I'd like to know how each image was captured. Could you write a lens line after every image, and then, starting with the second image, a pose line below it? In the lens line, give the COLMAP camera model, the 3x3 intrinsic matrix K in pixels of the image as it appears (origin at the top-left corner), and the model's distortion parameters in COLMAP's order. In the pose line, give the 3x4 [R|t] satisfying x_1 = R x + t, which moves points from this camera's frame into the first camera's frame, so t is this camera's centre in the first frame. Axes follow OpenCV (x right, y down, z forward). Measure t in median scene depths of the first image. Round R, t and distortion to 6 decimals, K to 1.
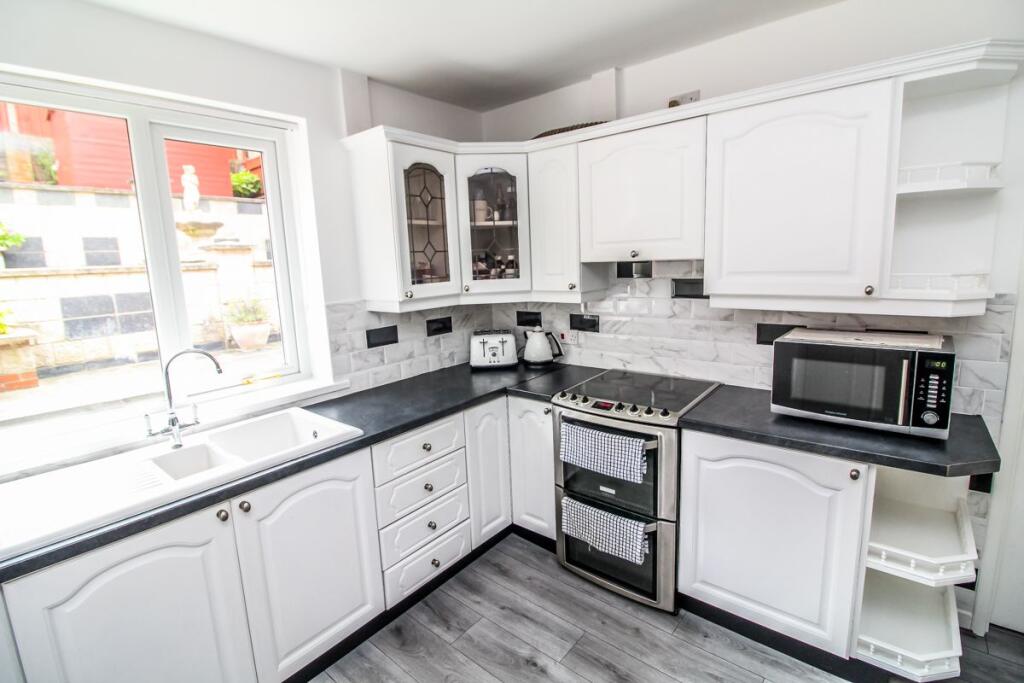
lens RADIAL K [[476.9, 0, 512.0], [0, 476.9, 341.5], [0, 0, 1]] dist [-0.001387, -0.000305]
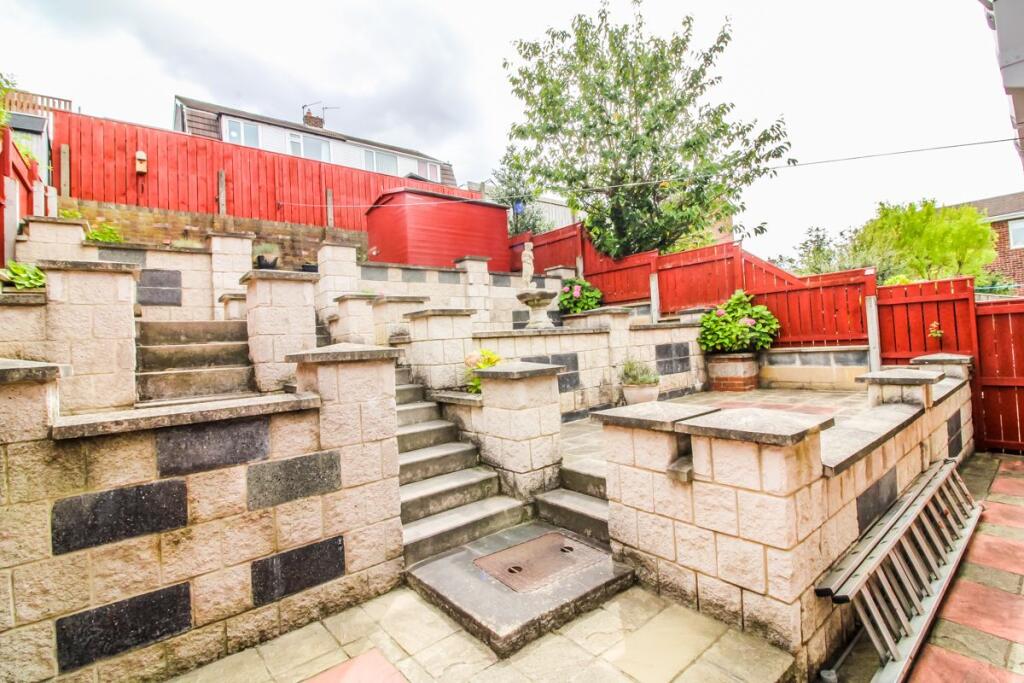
lens RADIAL K [[476.9, 0, 512.0], [0, 476.9, 341.5], [0, 0, 1]] dist [-0.001387, -0.000305]
pose [[0.982658, -0.016737, -0.184670, -0.516126], [-0.013109, 0.987155, -0.159224, 0.026834], [0.184963, 0.158883, 0.969817, -0.024132]]
